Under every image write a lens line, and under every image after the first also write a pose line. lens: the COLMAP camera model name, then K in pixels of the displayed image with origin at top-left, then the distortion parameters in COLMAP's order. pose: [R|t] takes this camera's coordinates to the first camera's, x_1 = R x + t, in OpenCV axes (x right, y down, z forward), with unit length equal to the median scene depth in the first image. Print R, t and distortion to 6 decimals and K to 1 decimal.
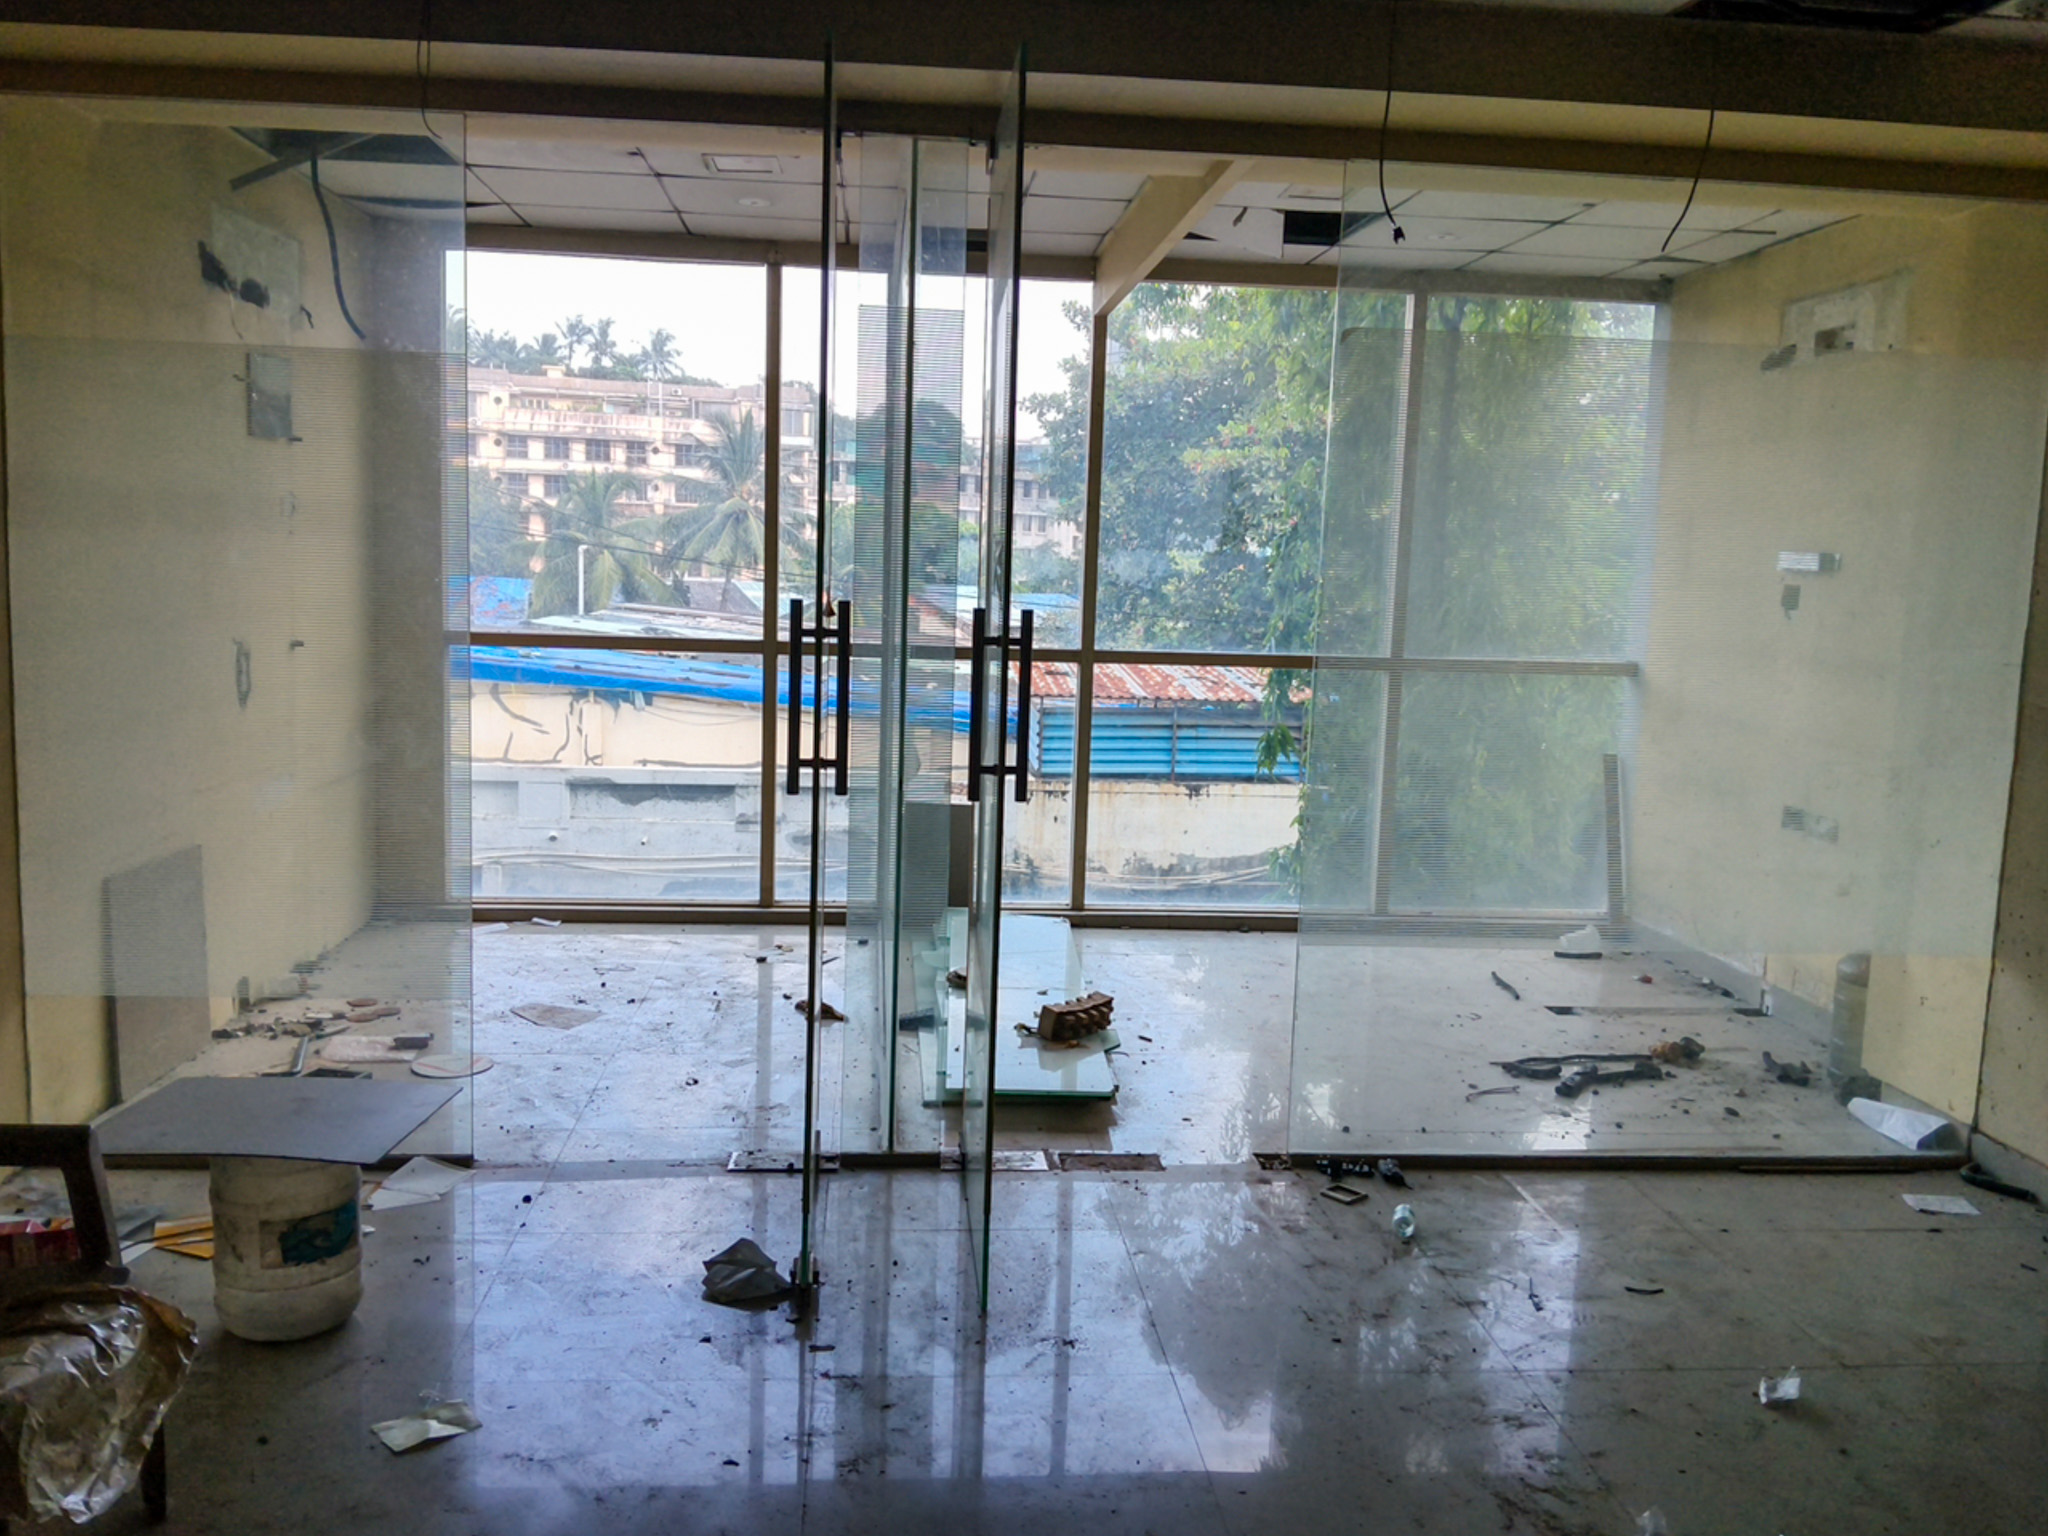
lens RADIAL K [[1649.9, 0, 1021.7], [0, 1649.9, 771.6], [0, 0, 1]] dist [0.093574, -0.198942]
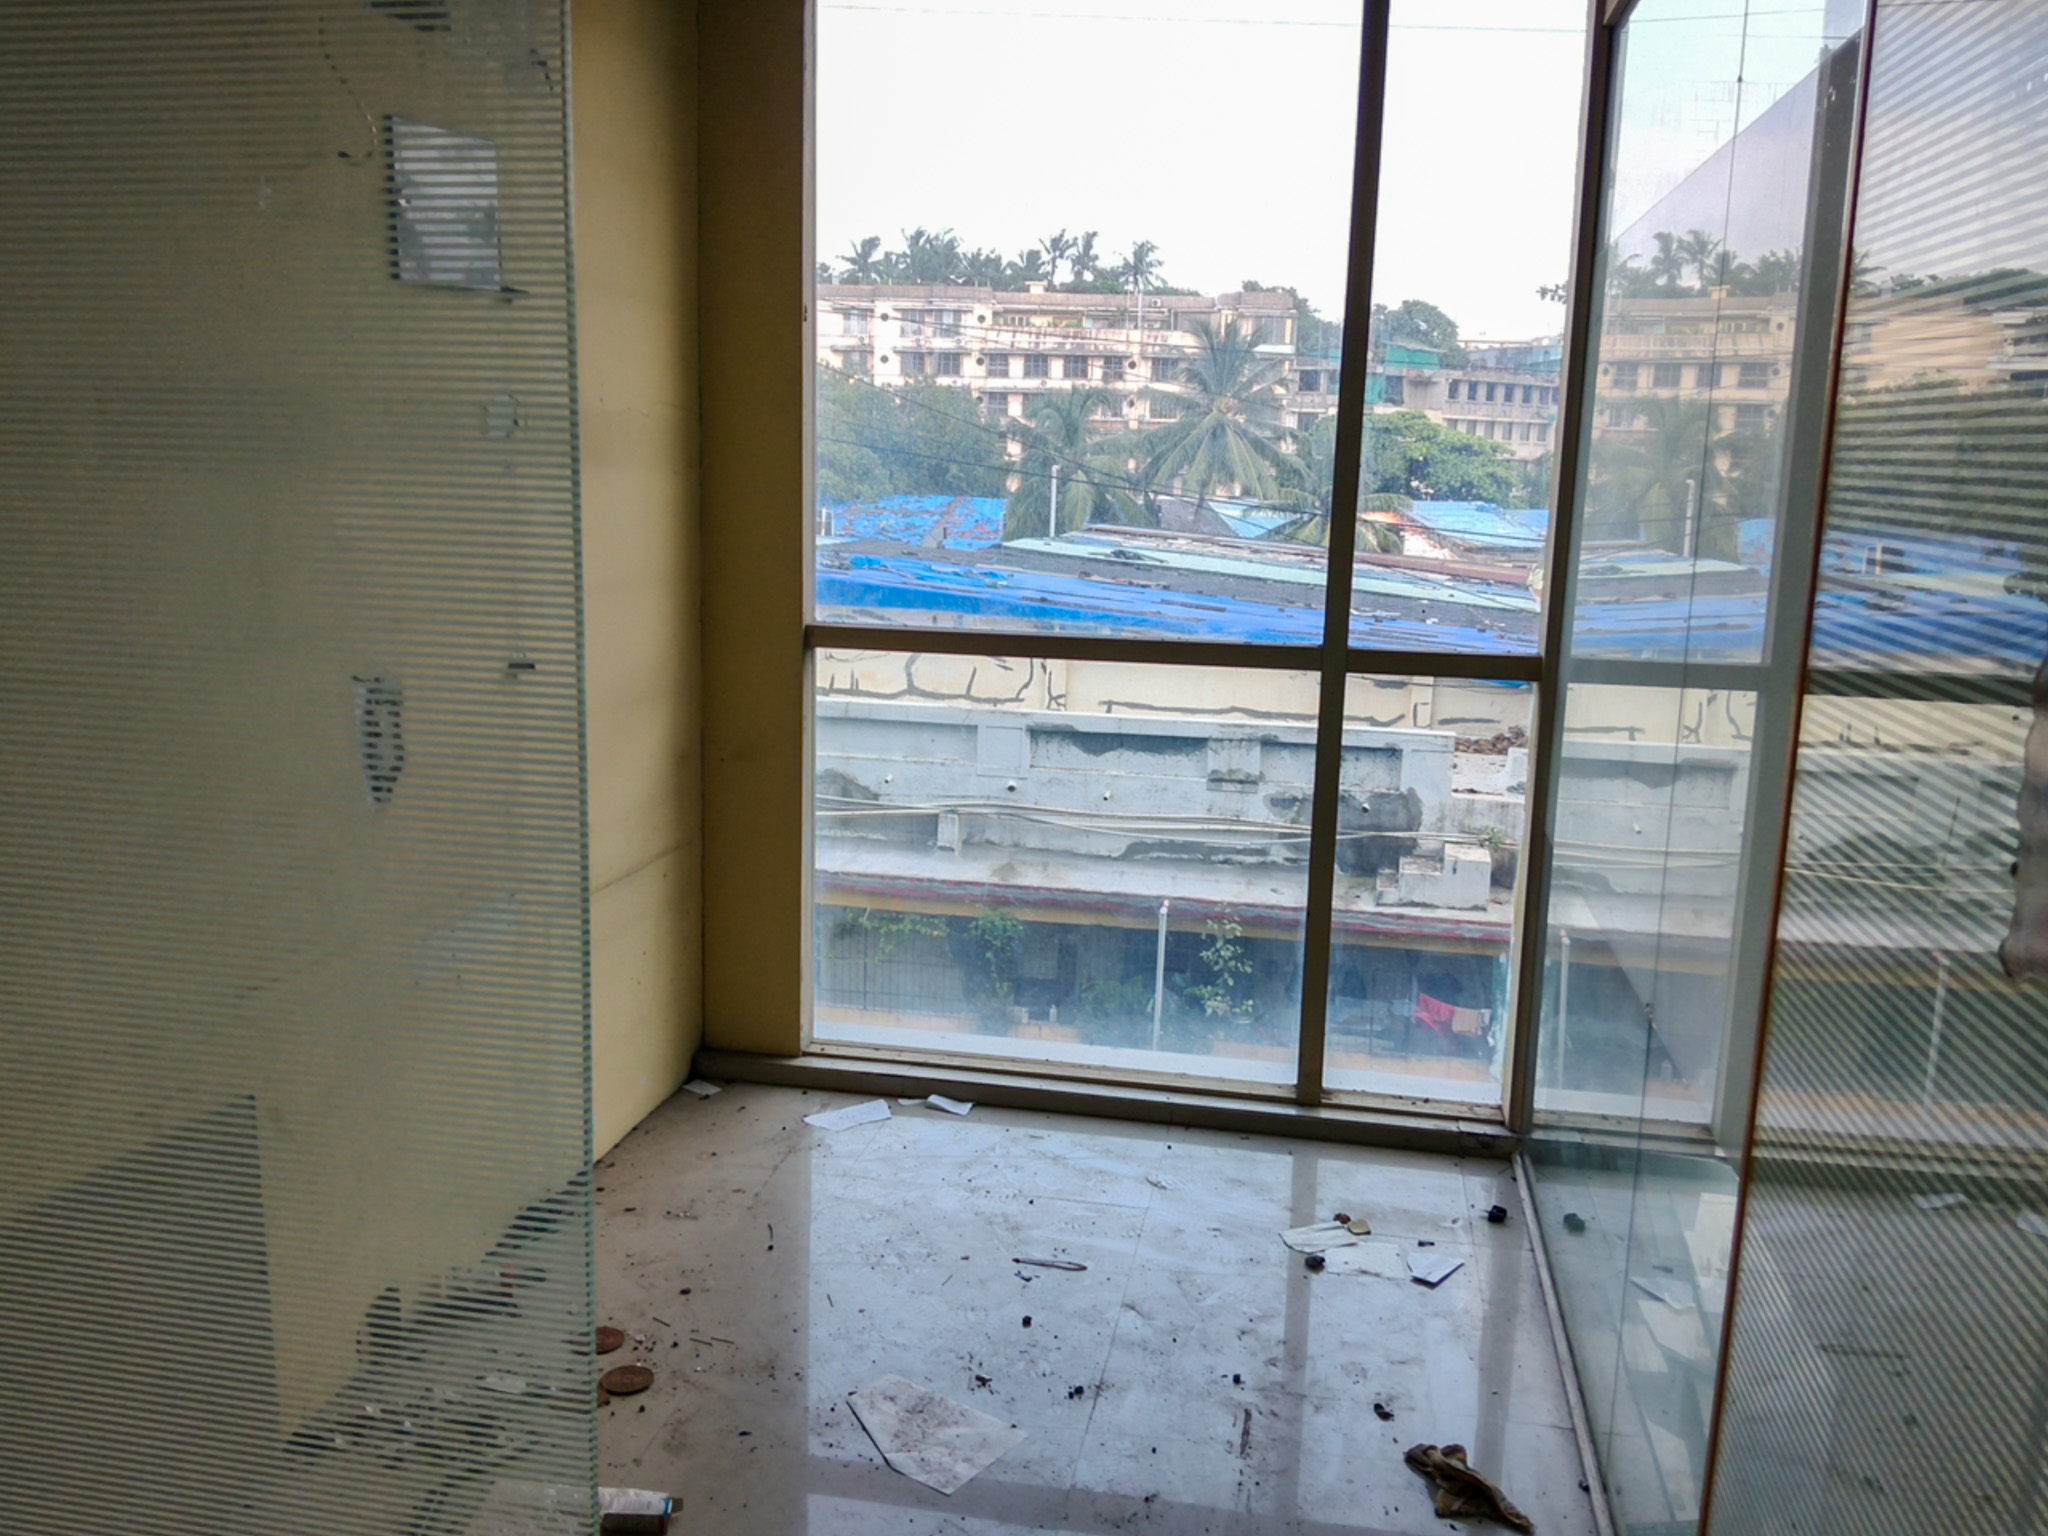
lens RADIAL K [[1656.9, 0, 1014.3], [0, 1656.9, 770.6], [0, 0, 1]] dist [0.118873, -0.196640]
pose [[0.960350, 0.042848, -0.275485, -0.098358], [-0.029518, 0.998192, 0.052354, -0.063280], [0.277230, -0.042147, 0.959879, 0.419218]]
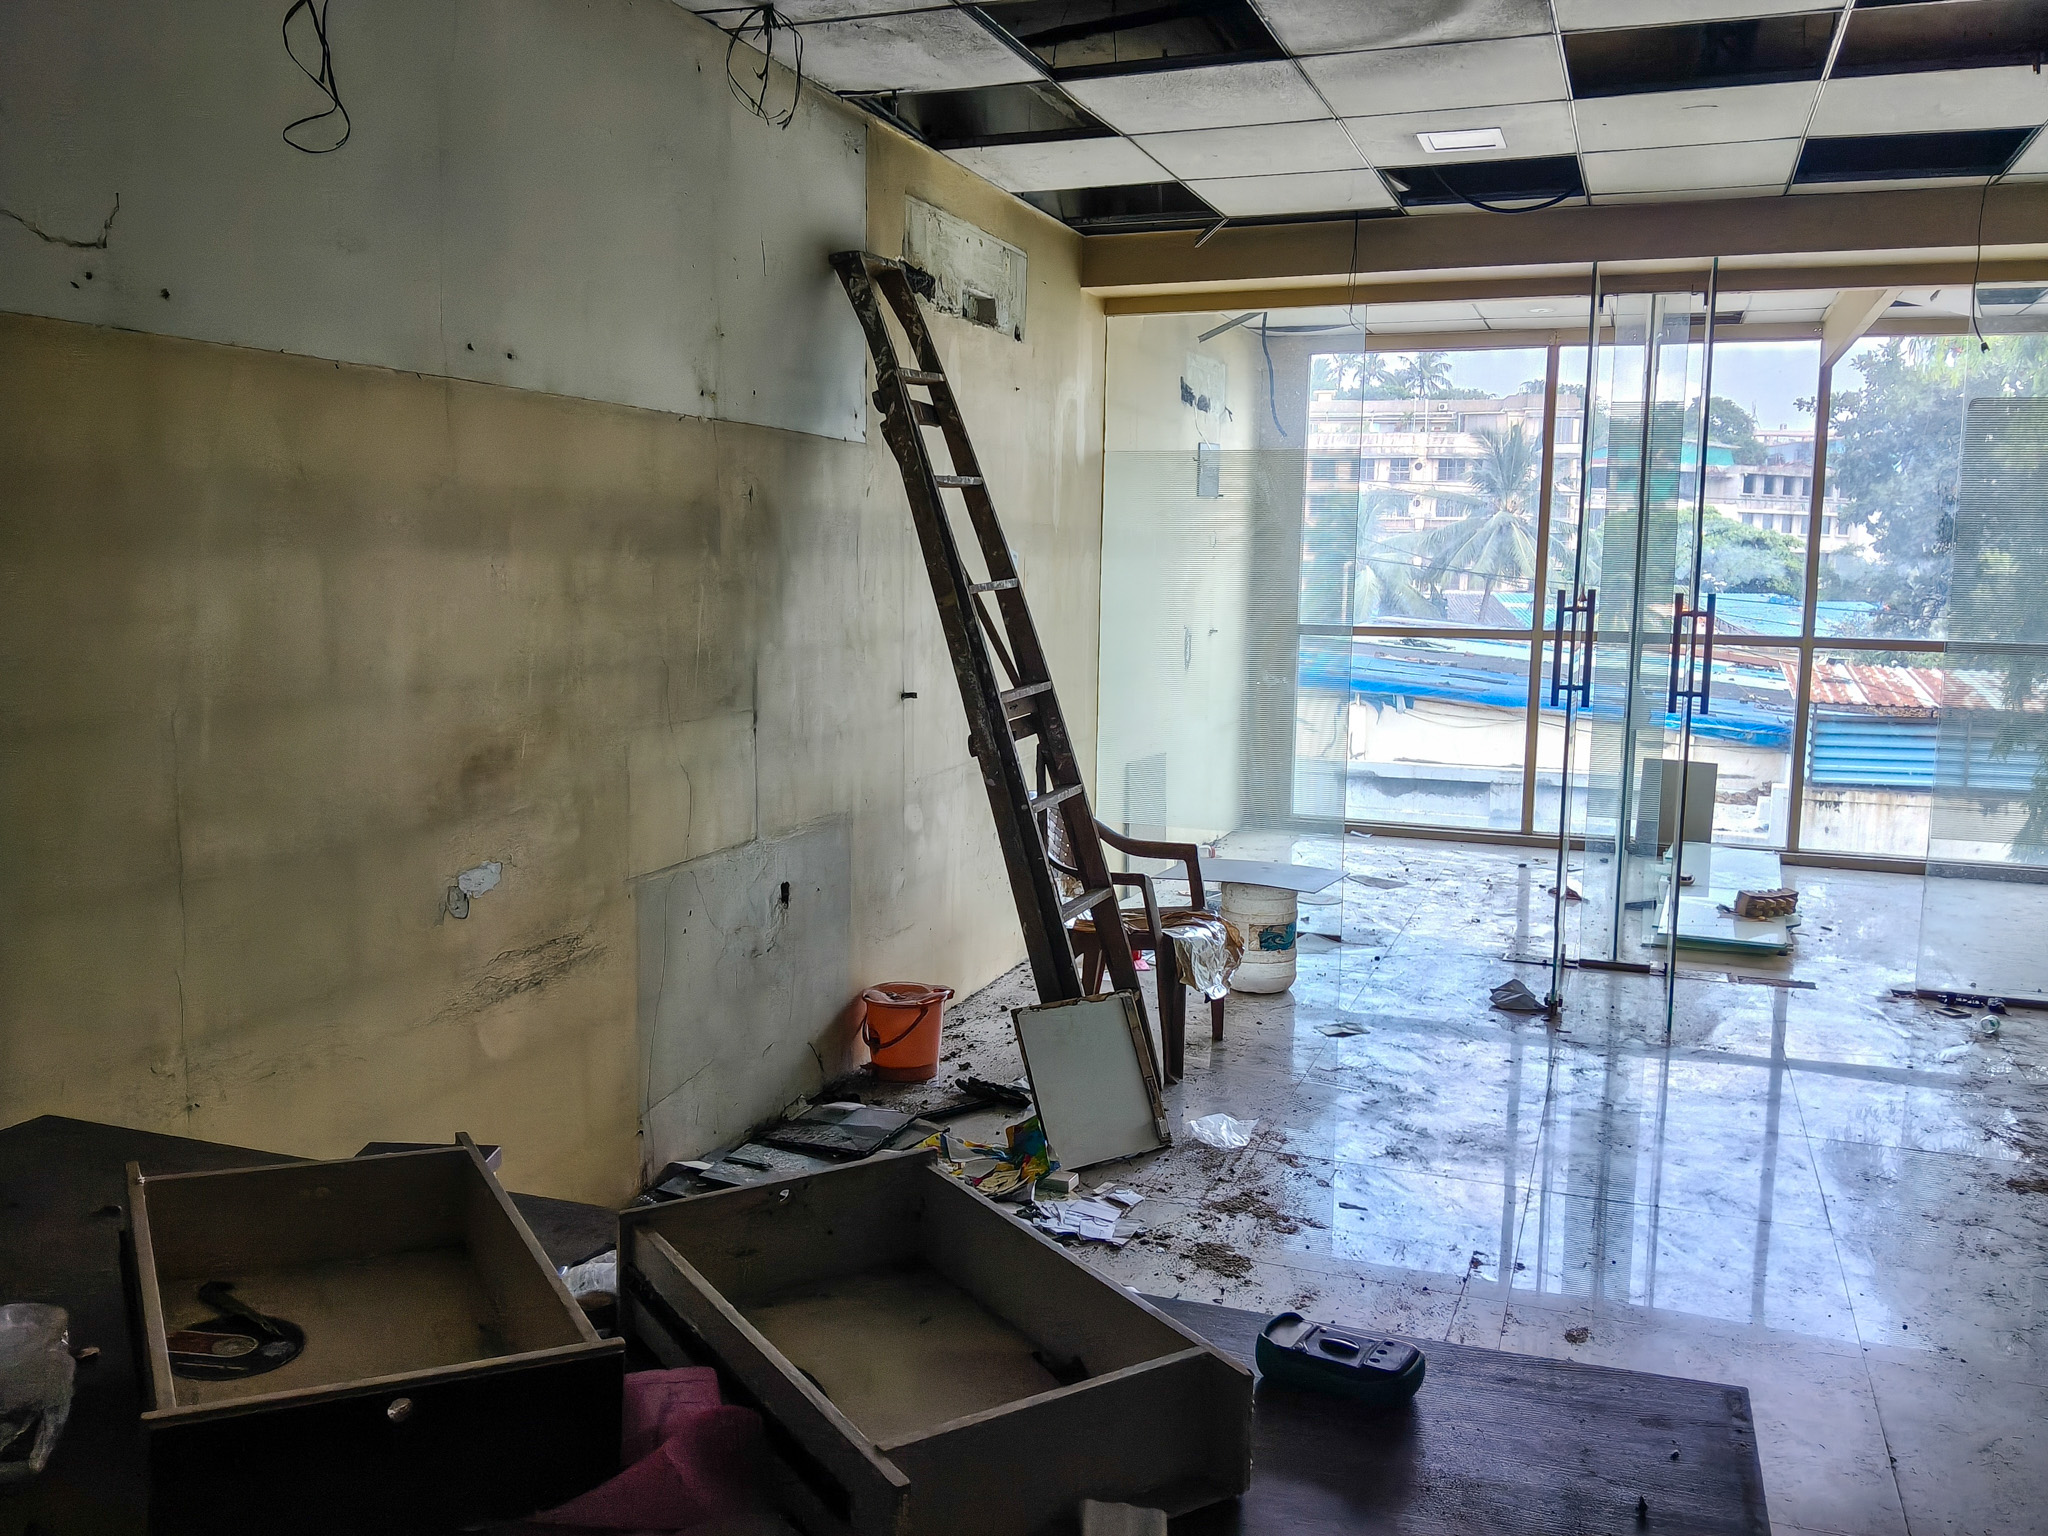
lens RADIAL K [[1661.0, 0, 1017.5], [0, 1661.0, 767.0], [0, 0, 1]] dist [0.087374, -0.195346]
pose [[0.902406, 0.033720, -0.429566, 0.048889], [-0.038901, 0.999238, -0.003282, 0.049398], [0.429128, 0.019673, 0.903030, -0.369733]]
